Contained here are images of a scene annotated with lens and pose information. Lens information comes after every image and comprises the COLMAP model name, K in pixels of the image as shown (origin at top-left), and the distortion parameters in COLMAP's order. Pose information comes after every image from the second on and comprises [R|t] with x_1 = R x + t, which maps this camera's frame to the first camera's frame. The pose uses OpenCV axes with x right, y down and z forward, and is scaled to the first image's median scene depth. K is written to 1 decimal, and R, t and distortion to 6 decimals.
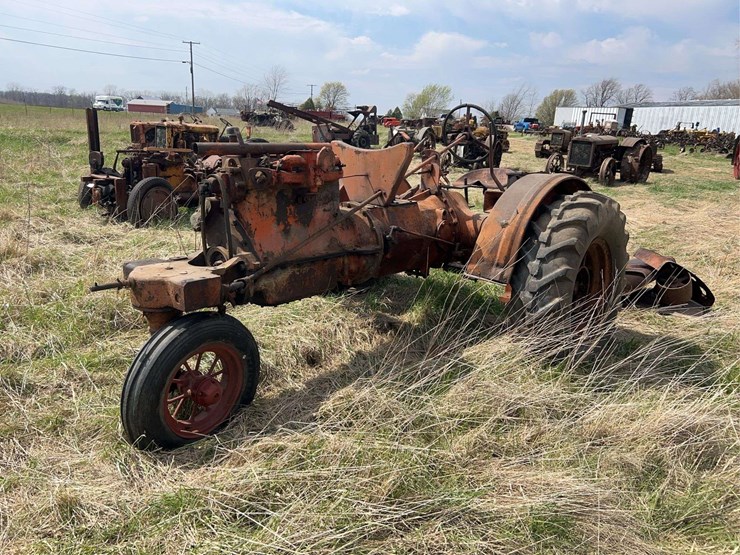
lens RADIAL K [[554.5, 0, 370.0], [0, 554.5, 277.5], [0, 0, 1]] dist [0.003898, -0.000819]
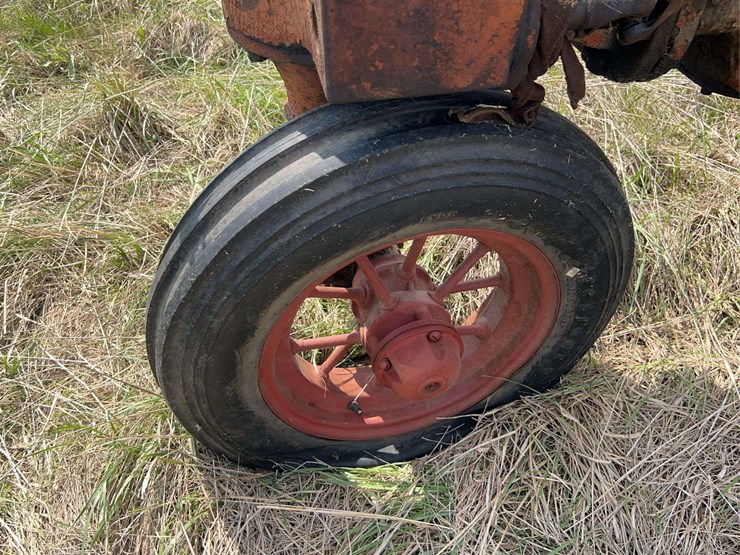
lens RADIAL K [[630.7, 0, 370.0], [0, 630.7, 277.5], [0, 0, 1]] dist [0.045957, -0.059578]
pose [[0.796688, 0.378282, -0.471372, -0.126299], [-0.128425, 0.868056, 0.479569, 0.002477], [0.590589, -0.321531, 0.740150, 0.567437]]
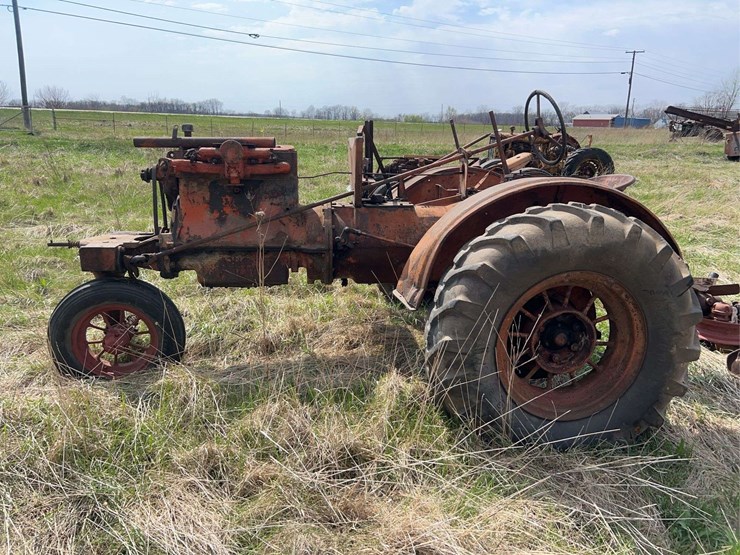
lens RADIAL K [[568.8, 0, 374.6], [0, 568.8, 276.8], [0, 0, 1]] dist [0.037332, -0.037844]
pose [[0.744131, 0.137839, -0.653658, 0.698416], [-0.159811, 0.986801, 0.026160, -0.043770], [0.648636, 0.084995, 0.756338, 0.320648]]
